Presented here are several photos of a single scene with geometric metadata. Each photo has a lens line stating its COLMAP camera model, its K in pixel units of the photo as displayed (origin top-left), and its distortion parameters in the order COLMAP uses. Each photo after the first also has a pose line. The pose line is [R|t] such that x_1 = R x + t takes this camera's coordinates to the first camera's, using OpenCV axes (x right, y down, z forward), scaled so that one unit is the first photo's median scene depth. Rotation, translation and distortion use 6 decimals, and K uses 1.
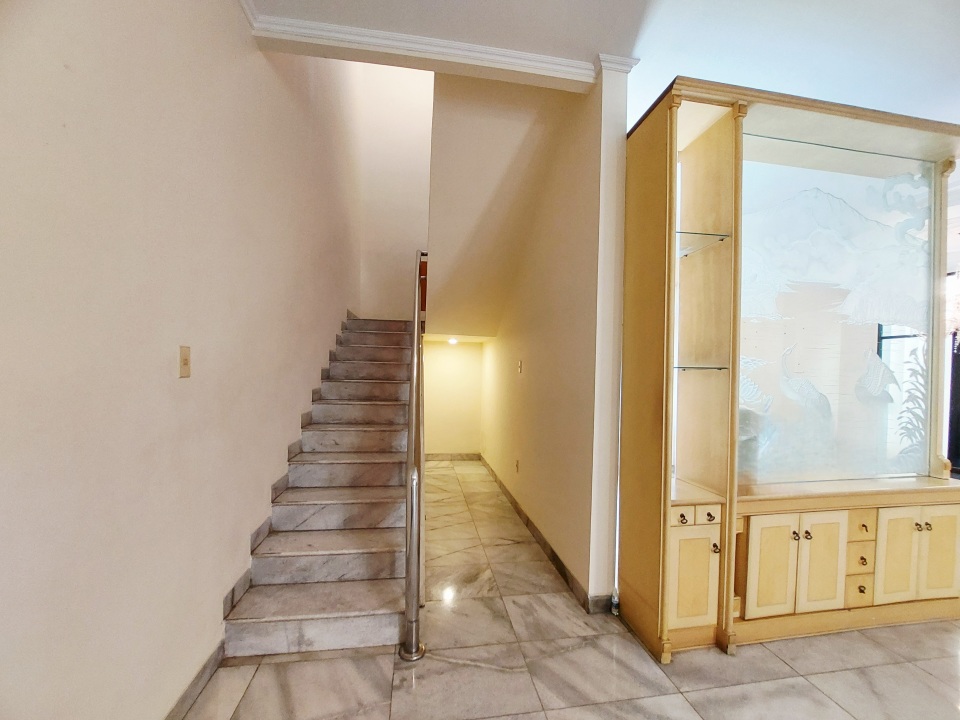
lens RADIAL K [[382.1, 0, 477.5], [0, 382.1, 377.2], [0, 0, 1]] dist [-0.015408, 0.000295]
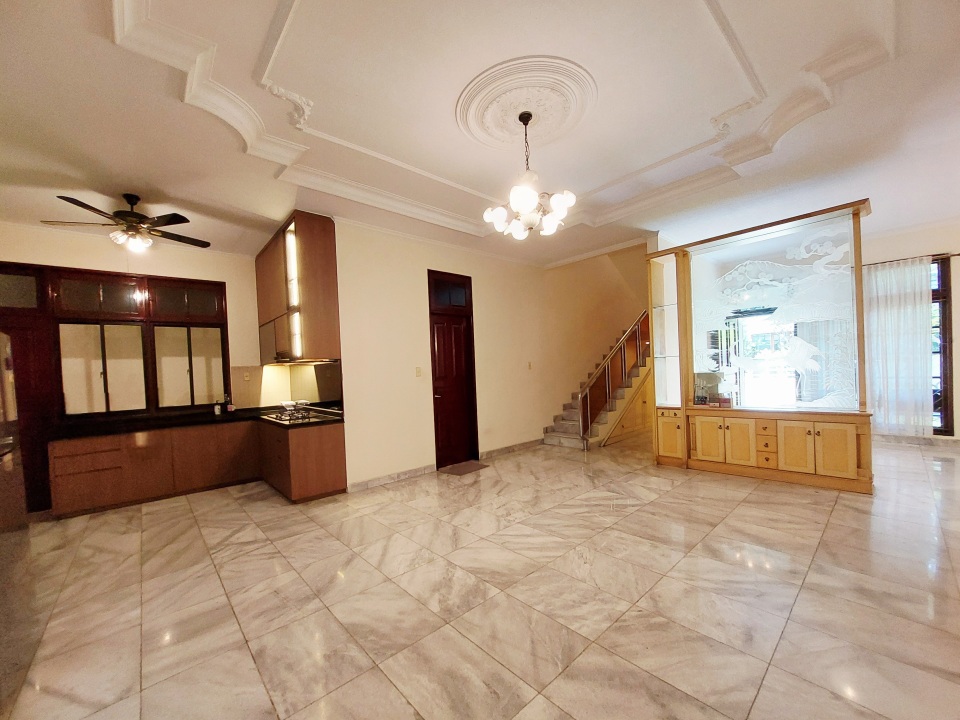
lens RADIAL K [[379.4, 0, 476.1], [0, 379.4, 376.3], [0, 0, 1]] dist [-0.016064, -0.000164]
pose [[0.537696, -0.030271, -0.842595, 1.981394], [0.050577, 0.998714, -0.003605, 0.051802], [0.841620, -0.040677, 0.538536, -1.442313]]
